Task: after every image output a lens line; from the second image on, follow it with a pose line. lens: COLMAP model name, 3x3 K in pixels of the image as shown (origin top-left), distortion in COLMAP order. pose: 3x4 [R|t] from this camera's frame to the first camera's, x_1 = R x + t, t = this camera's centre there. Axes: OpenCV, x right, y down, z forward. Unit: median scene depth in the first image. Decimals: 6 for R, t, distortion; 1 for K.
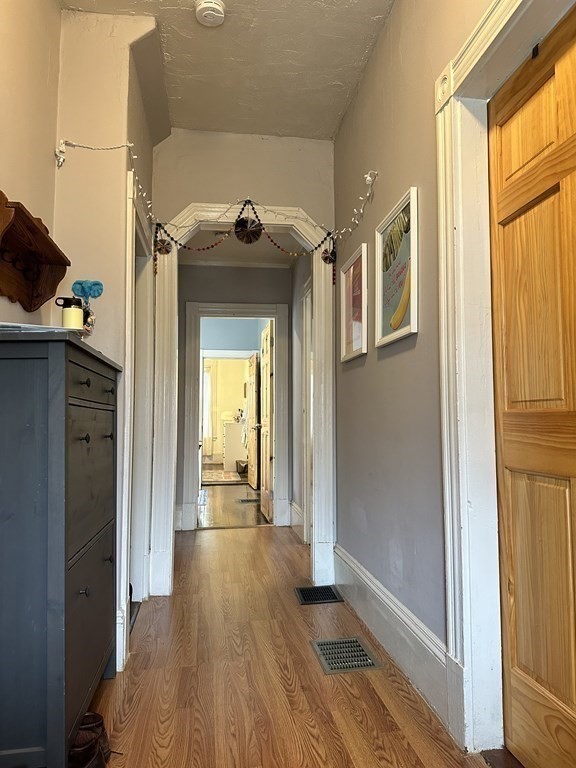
lens RADIAL K [[542.7, 0, 288.0], [0, 542.7, 384.0], [0, 0, 1]] dist [0.092789, -0.111249]
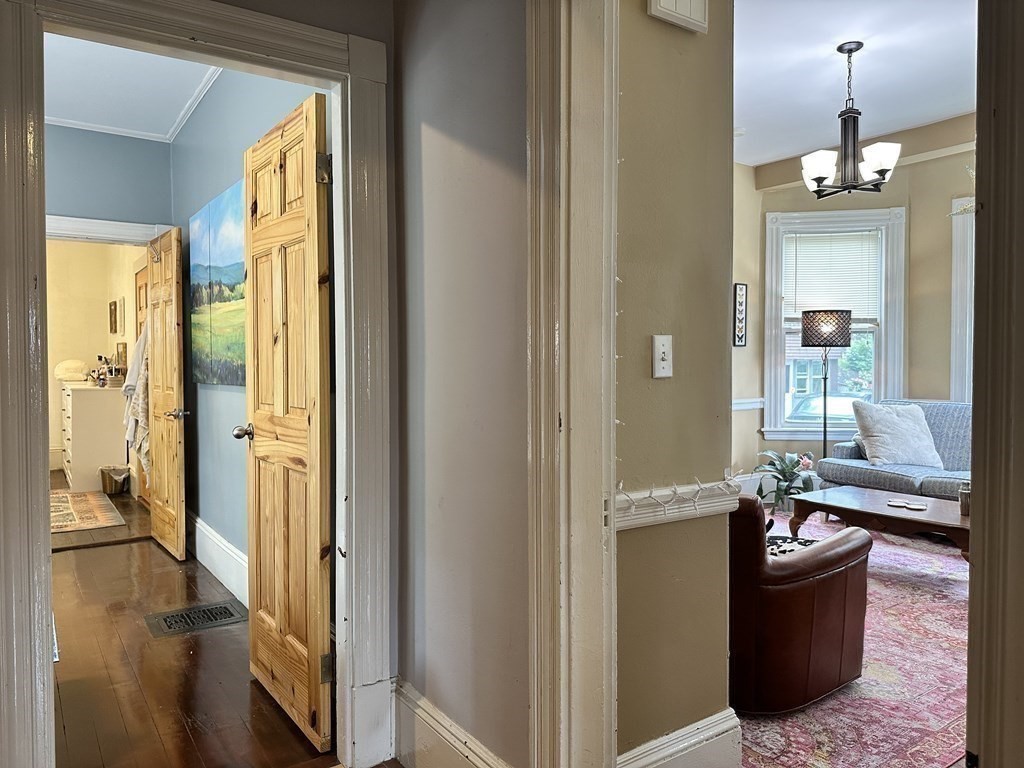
lens RADIAL K [[723.6, 0, 512.0], [0, 723.6, 384.0], [0, 0, 1]] dist [0.092789, -0.111249]
pose [[0.896872, -0.009835, 0.442181, -0.078010], [-0.032467, 0.995591, 0.087997, 0.001411], [-0.441097, -0.093278, 0.892599, 0.385805]]
